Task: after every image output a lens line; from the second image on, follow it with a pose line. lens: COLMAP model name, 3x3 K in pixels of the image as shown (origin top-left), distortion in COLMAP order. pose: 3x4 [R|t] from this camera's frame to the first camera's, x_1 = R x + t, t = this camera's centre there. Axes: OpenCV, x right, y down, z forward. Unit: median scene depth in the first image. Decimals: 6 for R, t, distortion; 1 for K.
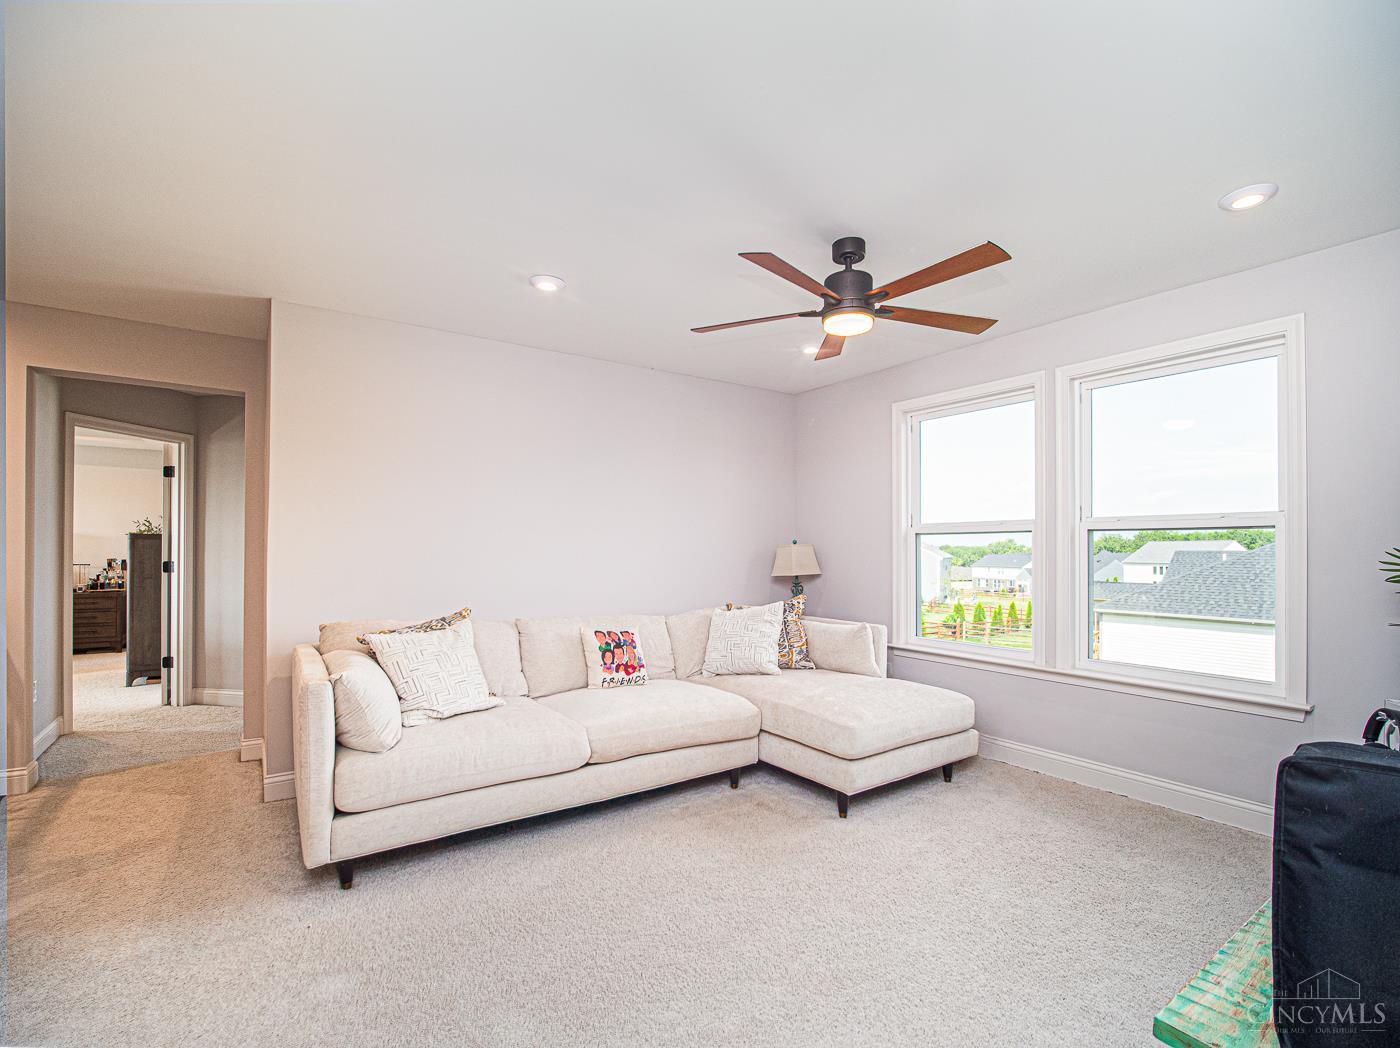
lens RADIAL K [[644.6, 0, 689.9], [0, 644.6, 524.6], [0, 0, 1]] dist [-0.013685, -0.001374]
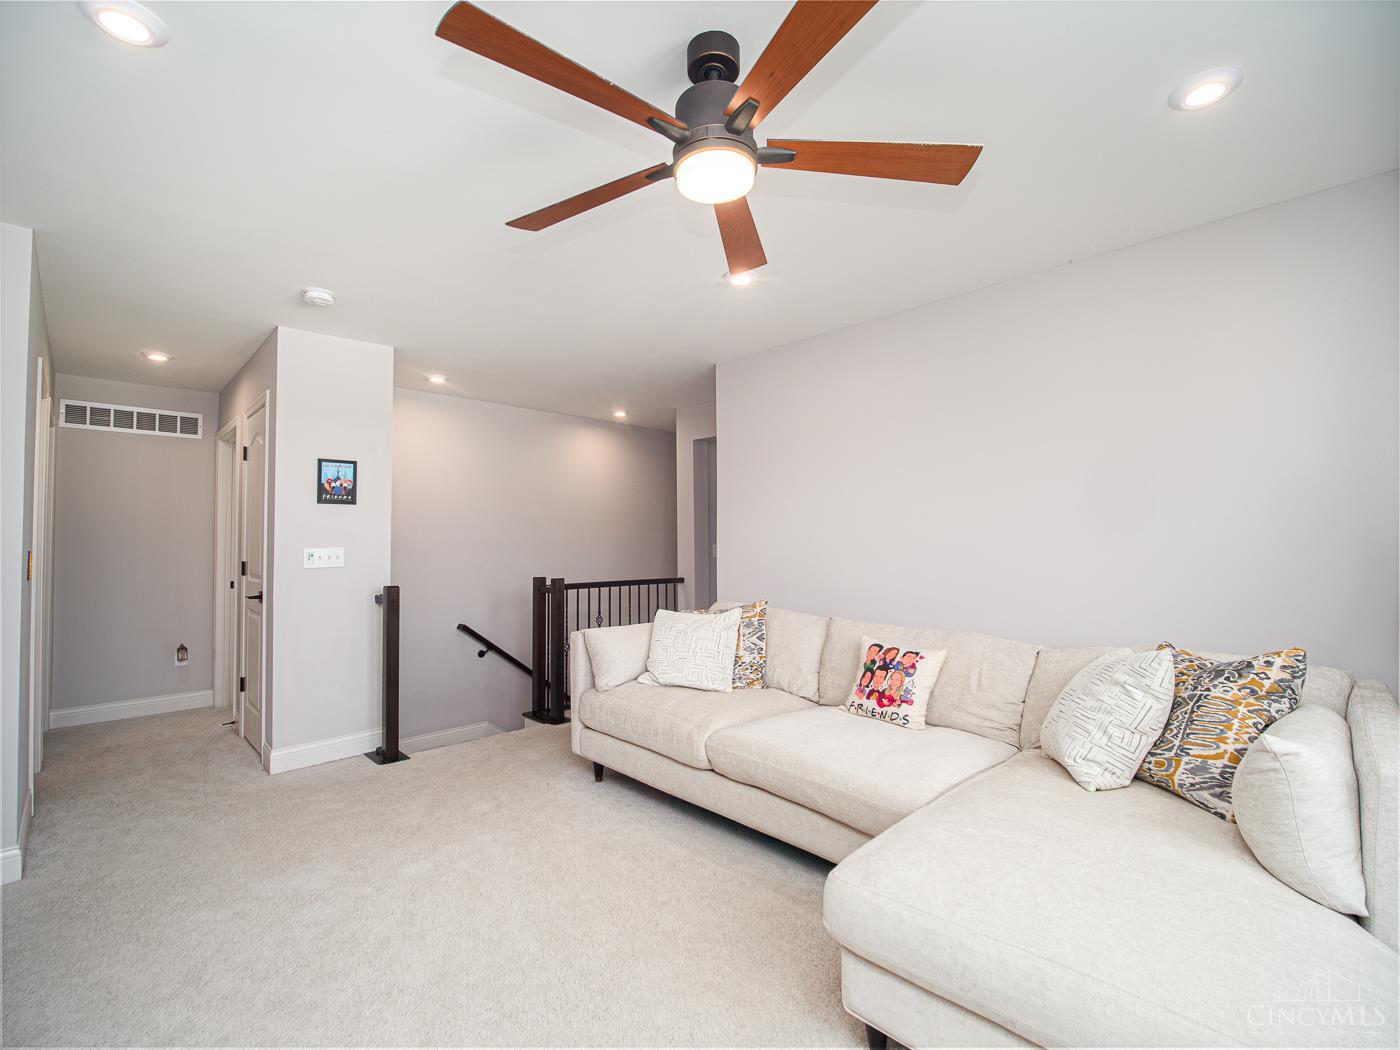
lens RADIAL K [[644.6, 0, 689.9], [0, 644.6, 525.6], [0, 0, 1]] dist [-0.013685, -0.001374]
pose [[0.160428, -0.042834, -0.986118, 0.617259], [0.037097, 0.998614, -0.037342, 0.043435], [0.986350, -0.030592, 0.161794, 0.671102]]
